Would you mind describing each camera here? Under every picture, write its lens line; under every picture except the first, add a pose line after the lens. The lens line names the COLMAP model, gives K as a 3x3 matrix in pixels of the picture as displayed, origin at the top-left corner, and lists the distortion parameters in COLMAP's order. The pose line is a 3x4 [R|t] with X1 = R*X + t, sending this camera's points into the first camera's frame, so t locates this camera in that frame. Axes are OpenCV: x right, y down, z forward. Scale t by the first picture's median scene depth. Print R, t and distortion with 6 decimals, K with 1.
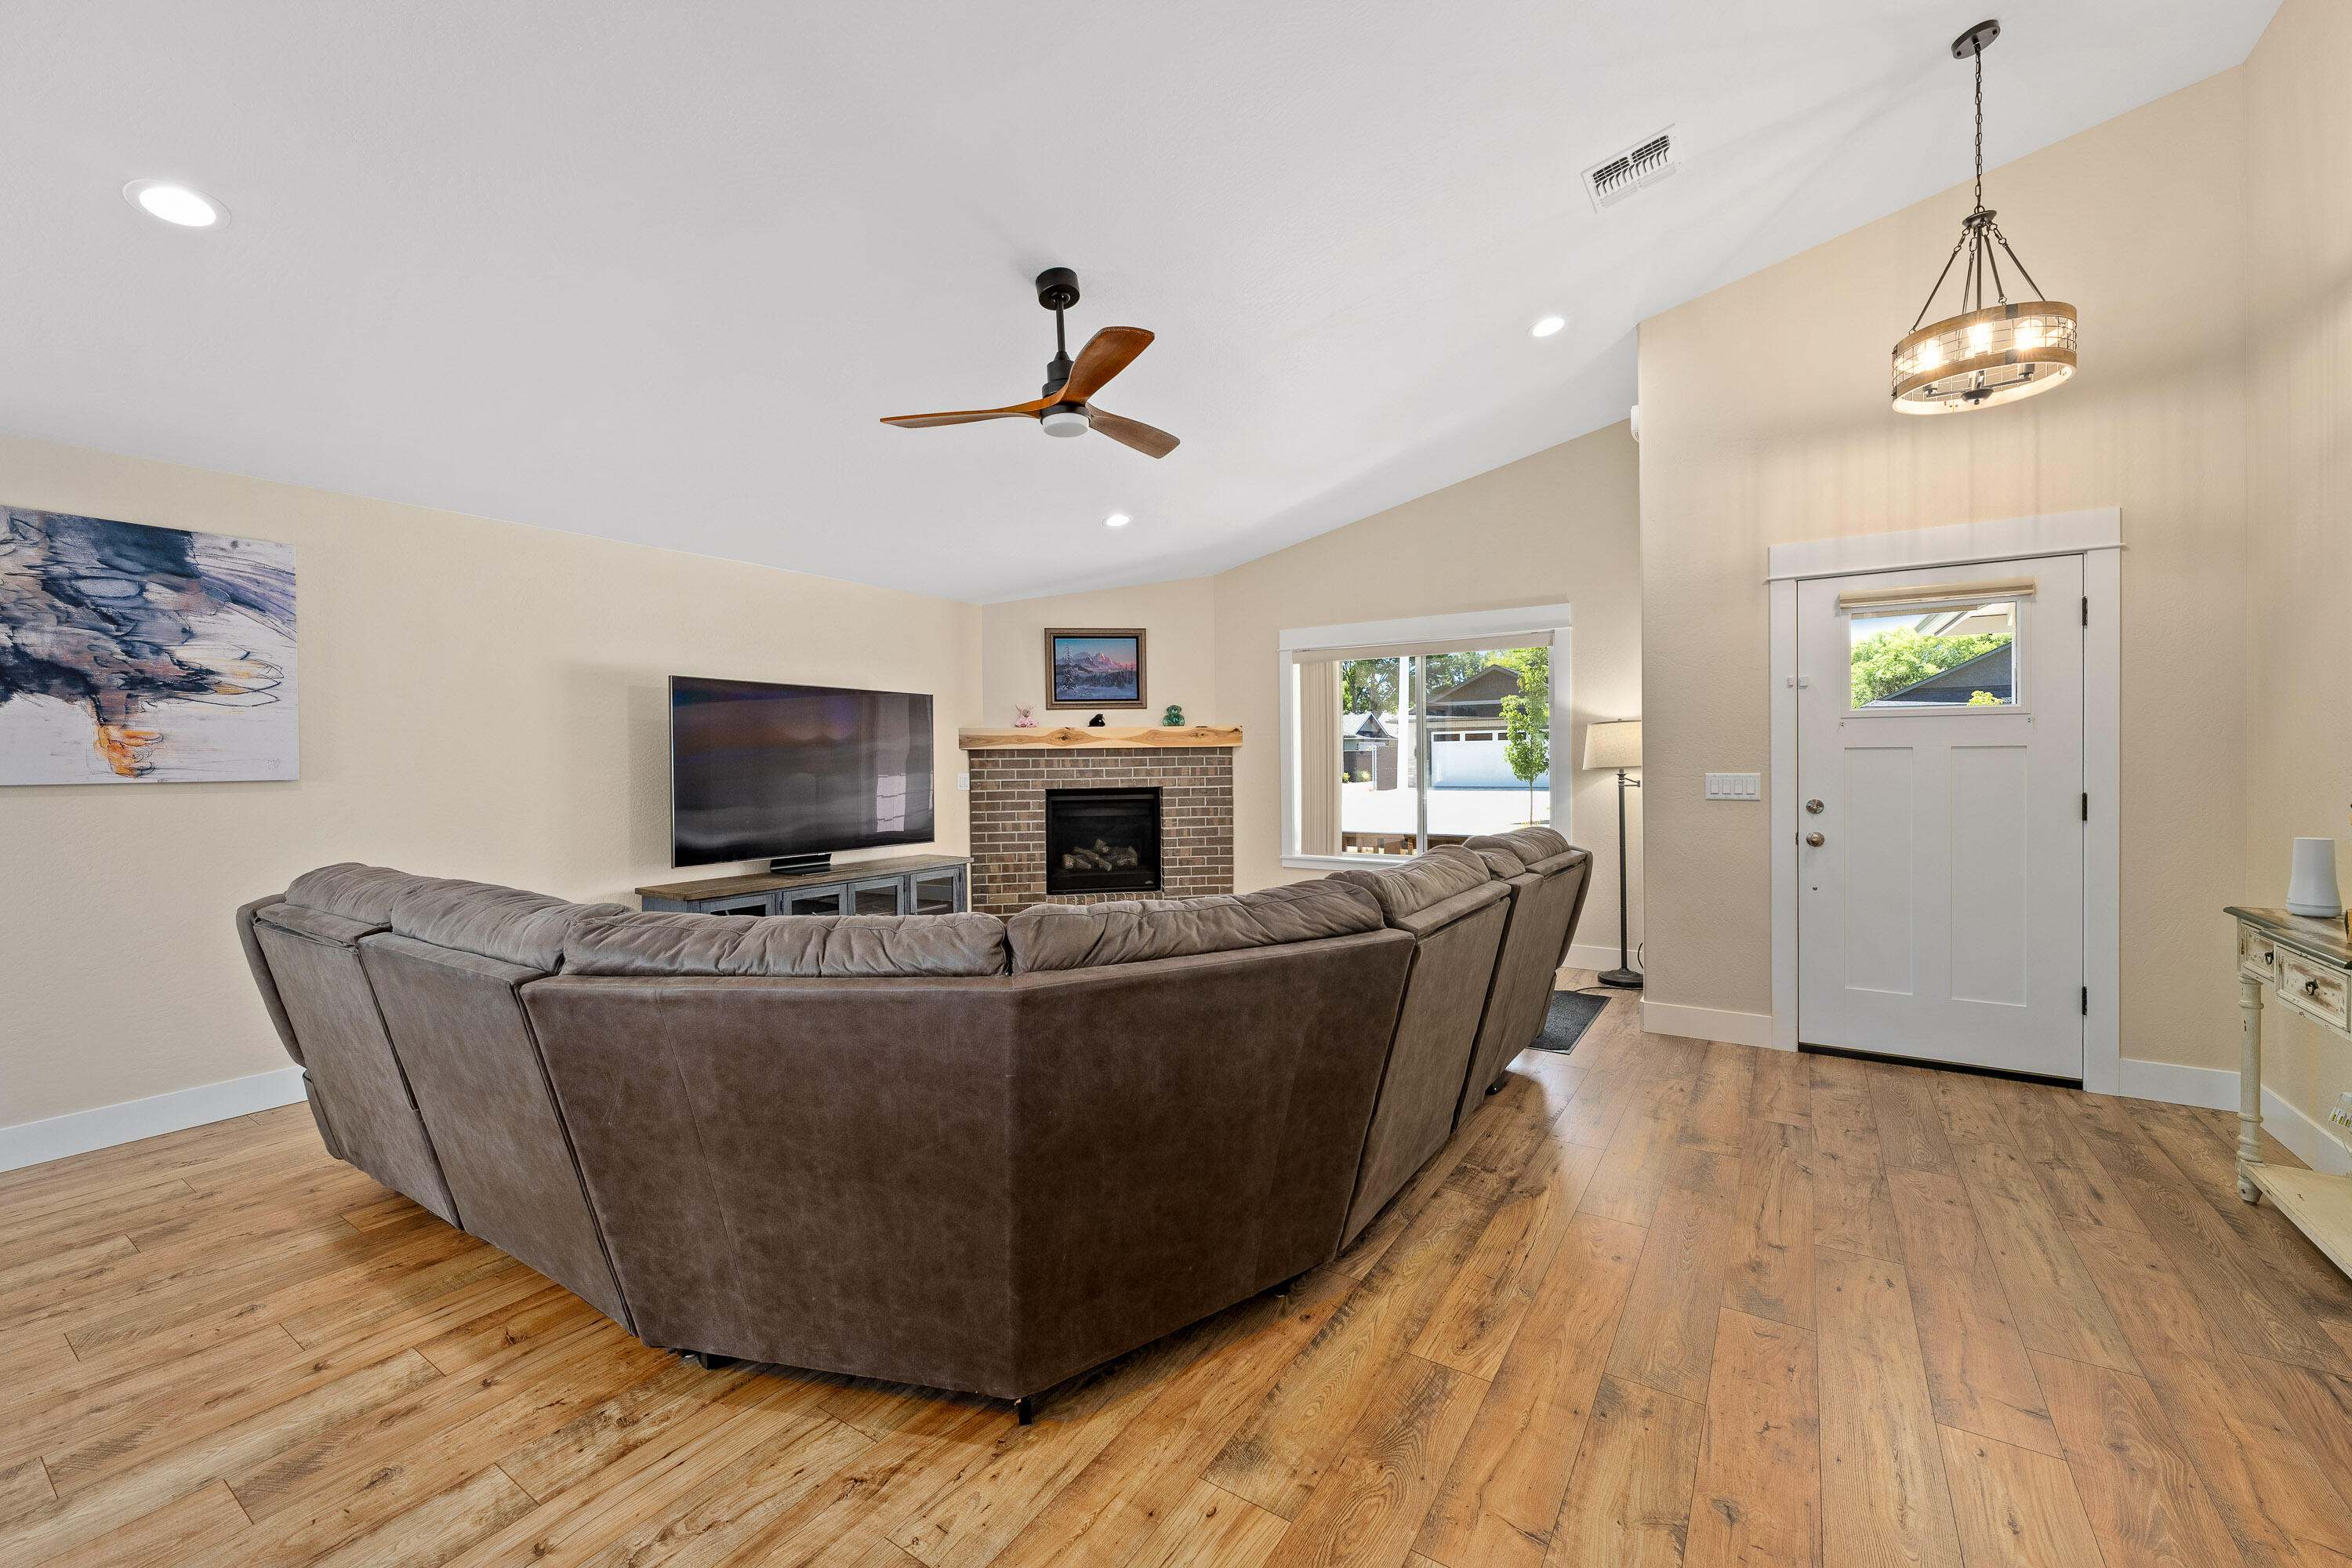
lens RADIAL K [[943.7, 0, 1165.1], [0, 943.7, 772.6], [0, 0, 1]] dist [-0.004066, 0.000511]
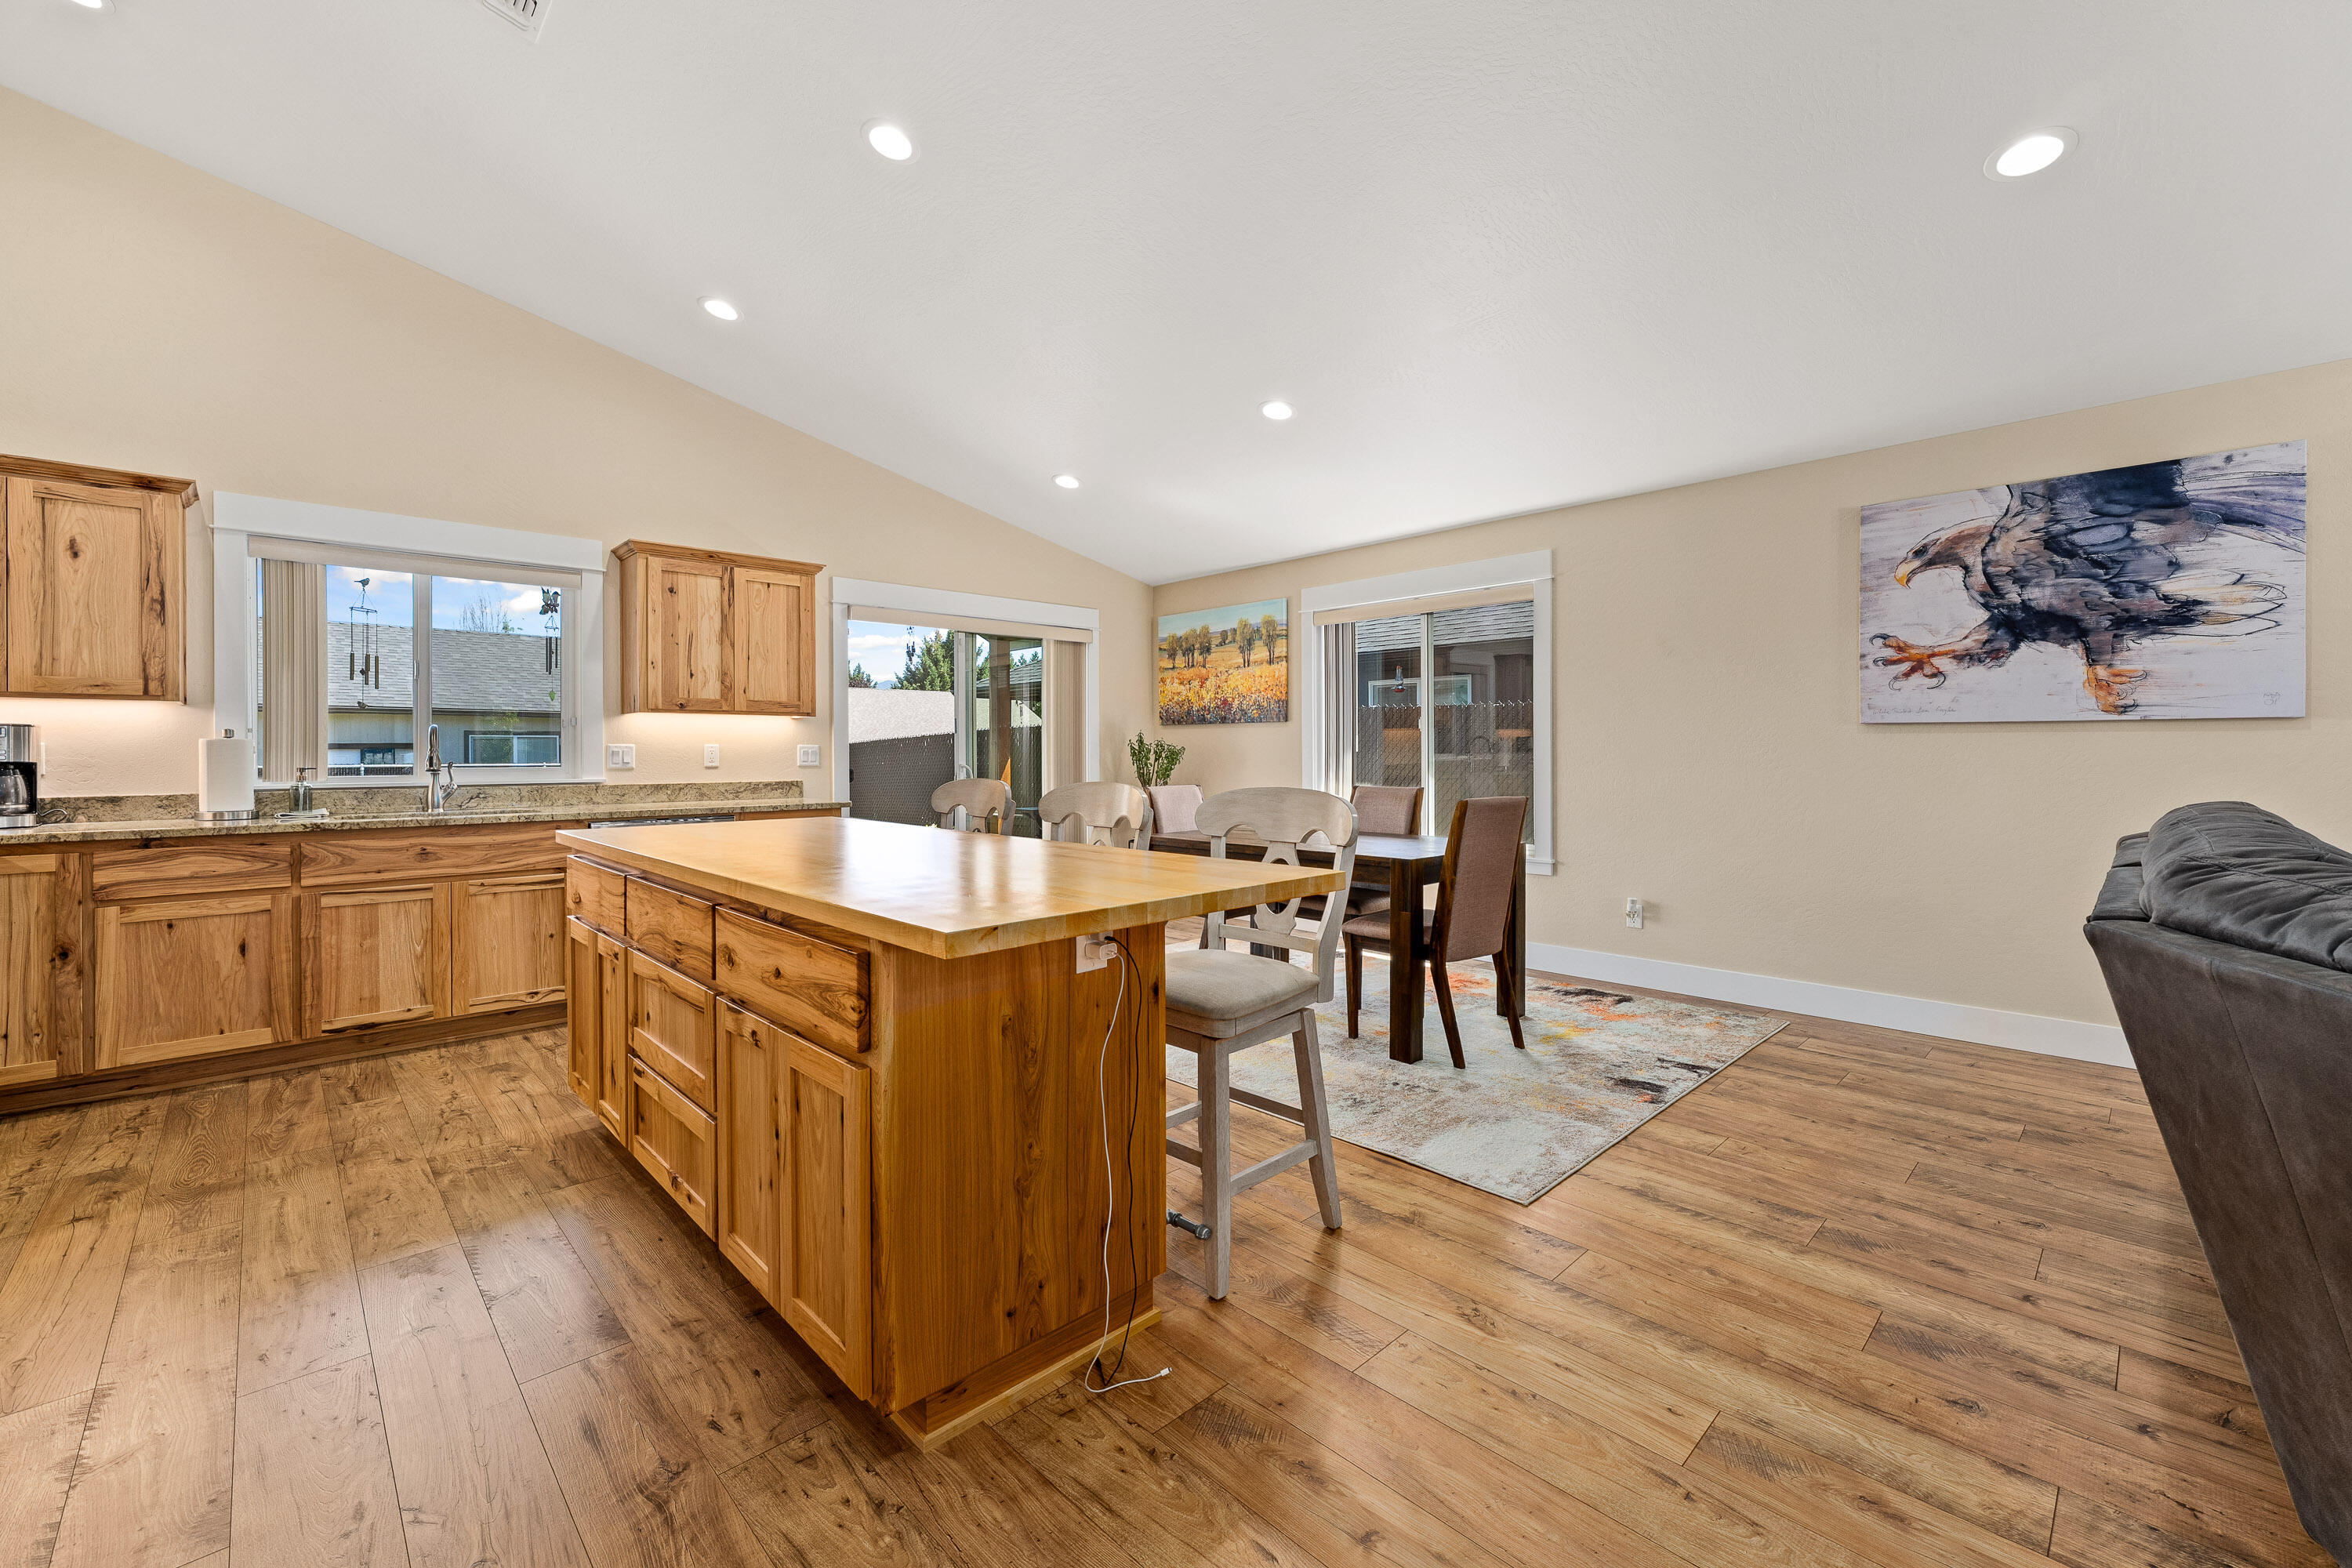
lens RADIAL K [[943.7, 0, 1172.7], [0, 943.7, 750.8], [0, 0, 1]] dist [-0.004066, 0.000511]
pose [[-0.213925, 0.013724, -0.976754, 0.119219], [-0.008778, 0.999834, 0.015971, 0.033334], [0.976811, 0.011991, -0.213769, 0.182261]]
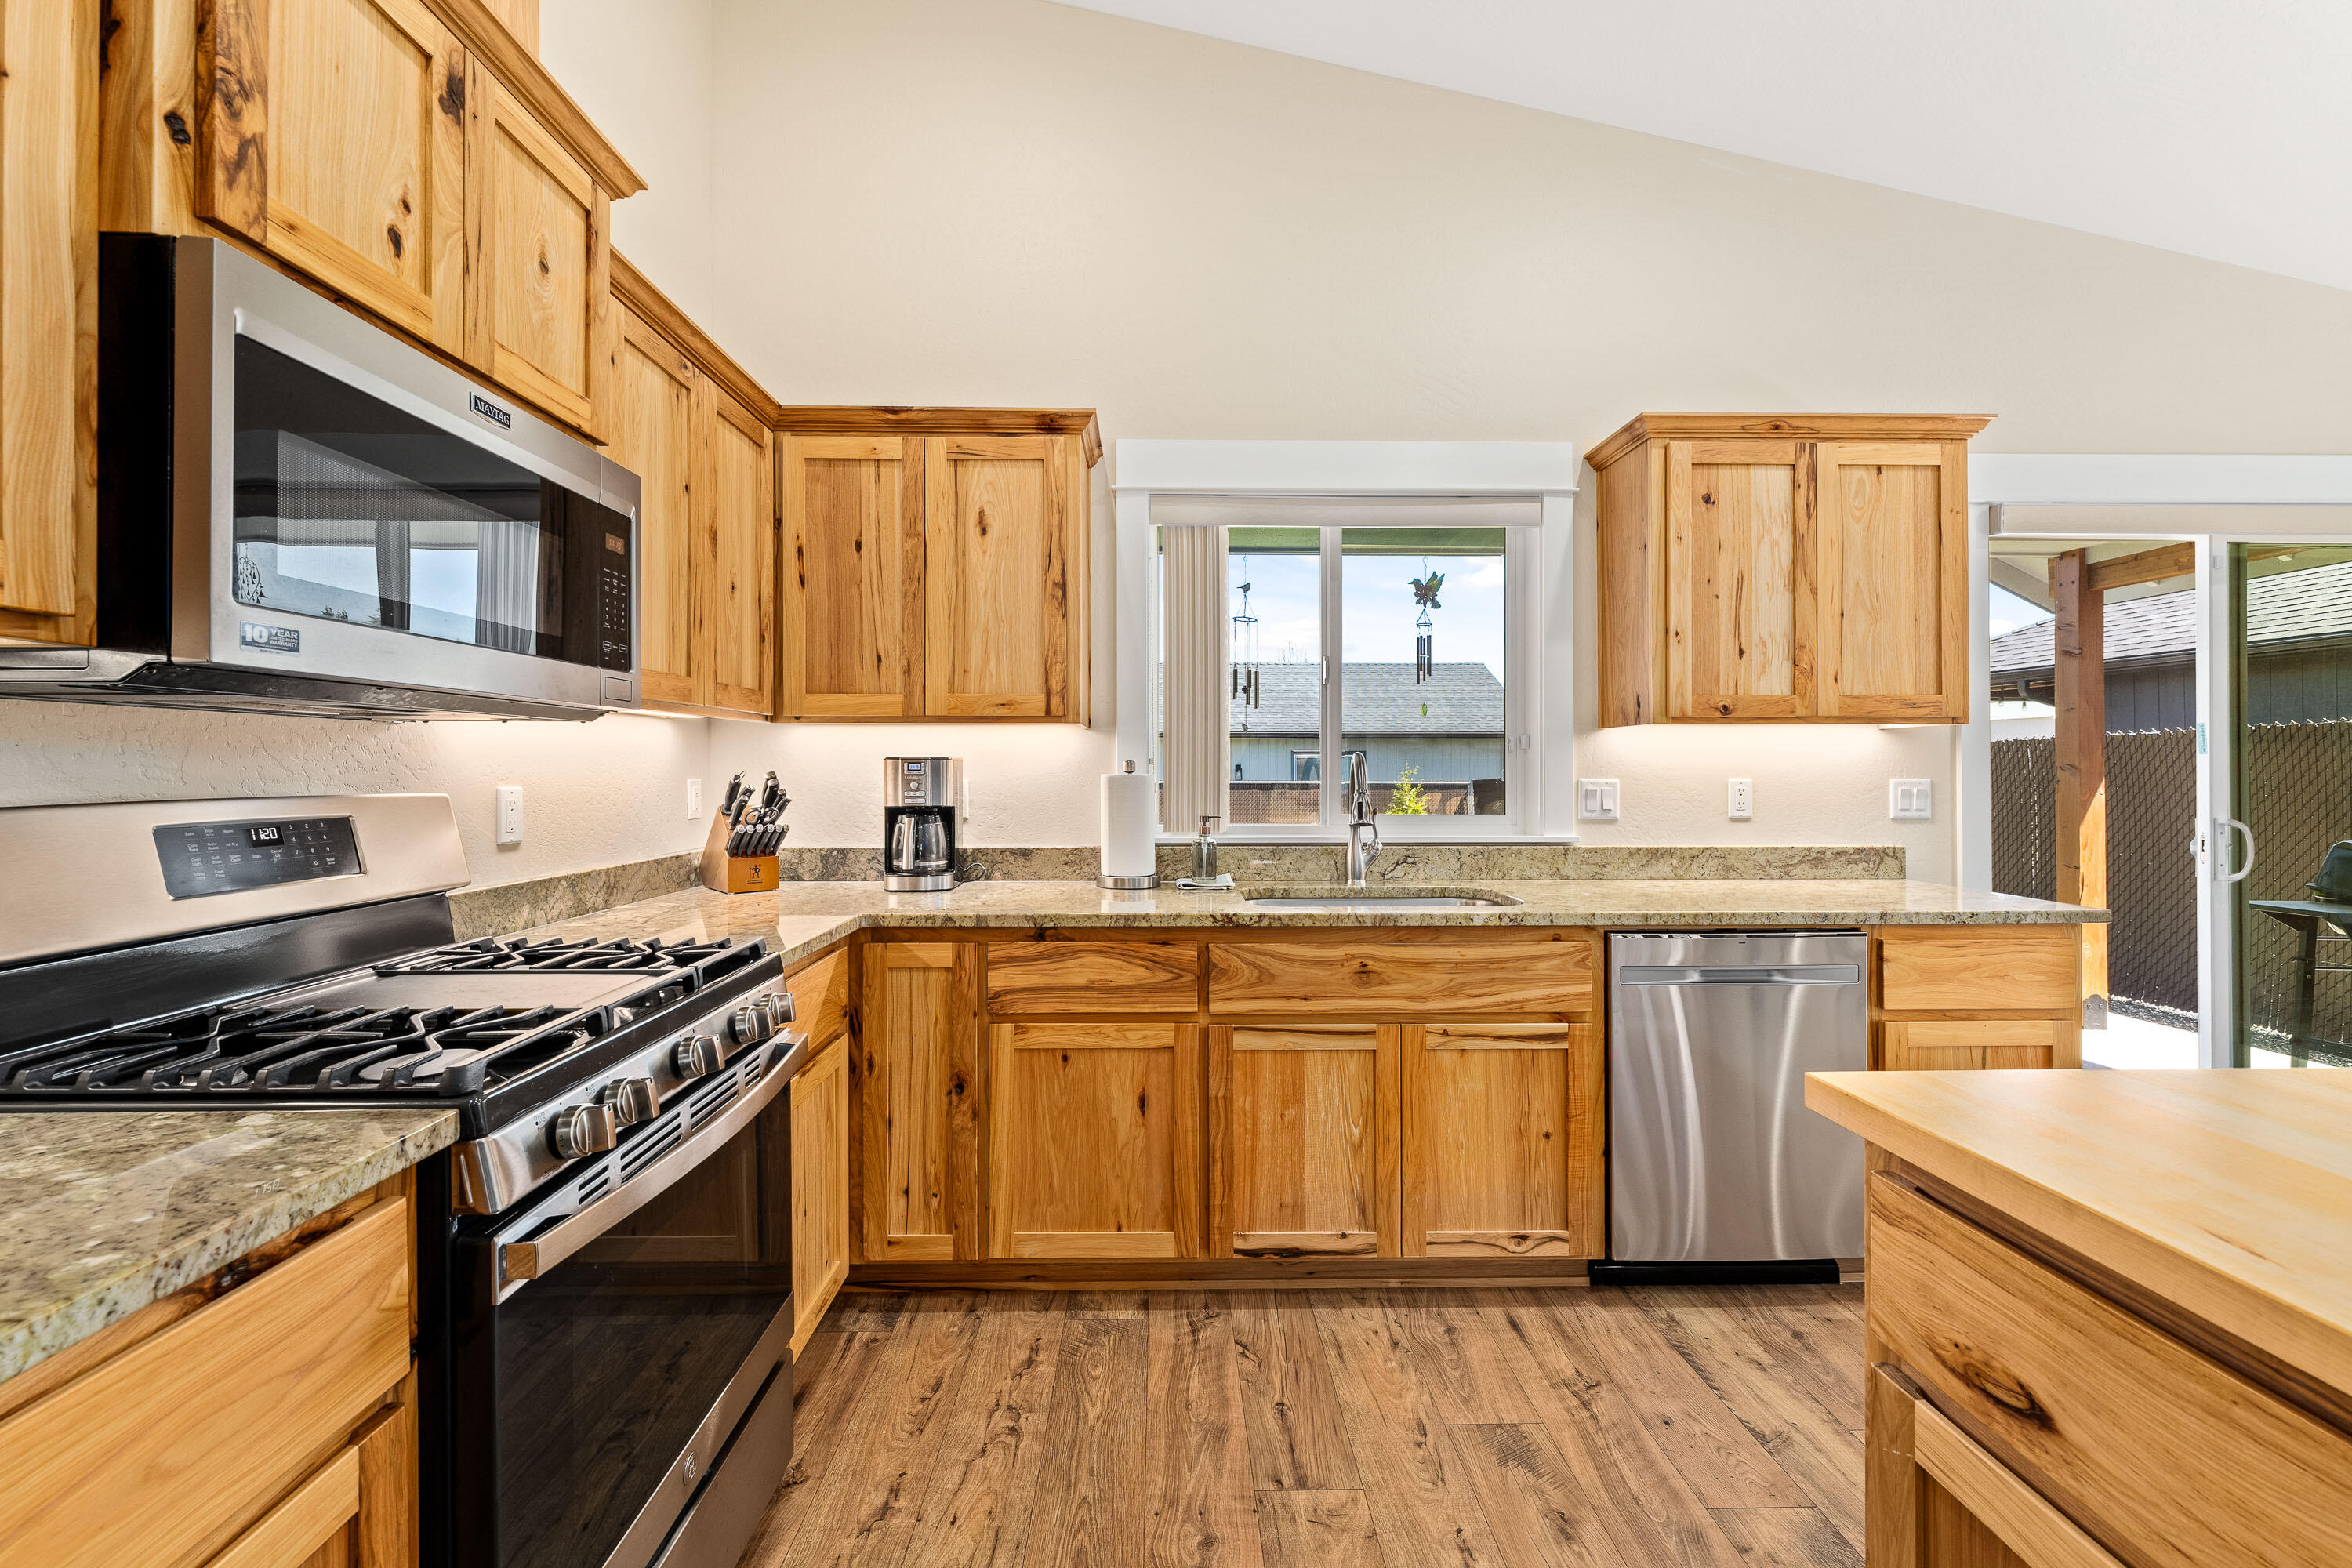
lens RADIAL K [[943.7, 0, 1177.6], [0, 943.7, 766.3], [0, 0, 1]] dist [-0.004066, 0.000511]
pose [[-0.820794, 0.012292, -0.571091, -0.253072], [0.002618, 0.999839, 0.017757, 0.026625], [0.571218, 0.013080, -0.820694, -0.387374]]
